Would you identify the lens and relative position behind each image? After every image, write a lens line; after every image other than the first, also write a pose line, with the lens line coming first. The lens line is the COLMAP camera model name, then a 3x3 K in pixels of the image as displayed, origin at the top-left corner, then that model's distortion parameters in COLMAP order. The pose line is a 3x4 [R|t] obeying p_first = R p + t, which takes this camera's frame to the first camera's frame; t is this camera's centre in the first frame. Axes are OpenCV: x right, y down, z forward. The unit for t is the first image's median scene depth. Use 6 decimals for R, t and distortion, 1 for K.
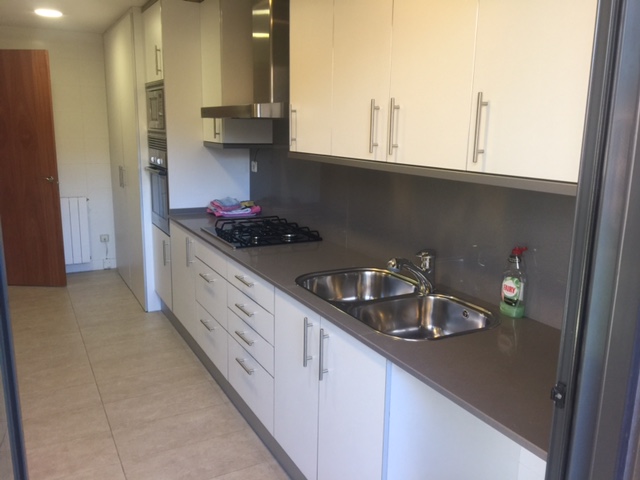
lens RADIAL K [[546.2, 0, 319.3], [0, 546.2, 233.7], [0, 0, 1]] dist [0.100856, -0.152409]
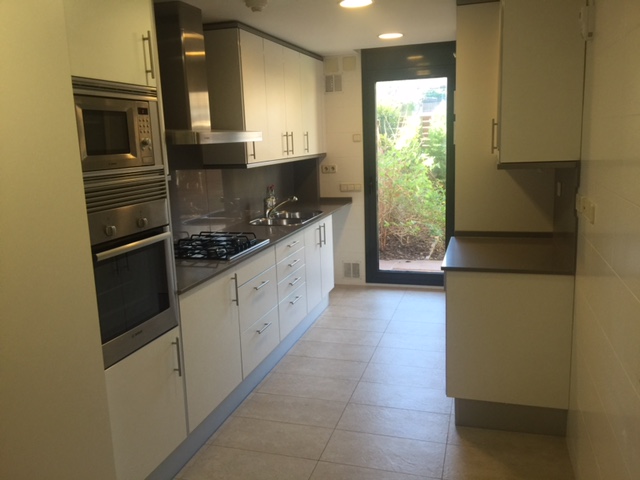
lens RADIAL K [[546.2, 0, 319.3], [0, 546.2, 233.7], [0, 0, 1]] dist [0.100856, -0.152409]
pose [[-0.696951, -0.113230, 0.708123, -1.070083], [0.171347, 0.932560, 0.317762, -0.352647], [-0.696347, 0.342800, -0.630547, 1.595777]]
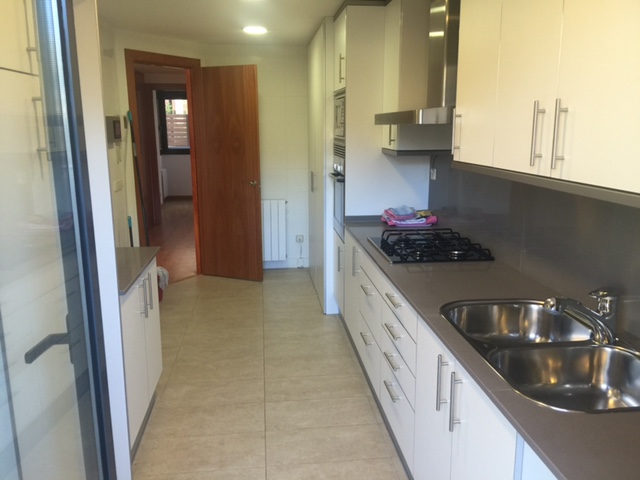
lens RADIAL K [[546.2, 0, 319.3], [0, 546.2, 233.7], [0, 0, 1]] dist [0.100856, -0.152409]
pose [[0.927520, 0.052252, -0.370103, 0.071020], [-0.053330, 0.998550, 0.007325, -0.022410], [0.369949, 0.012944, 0.928962, 0.072018]]
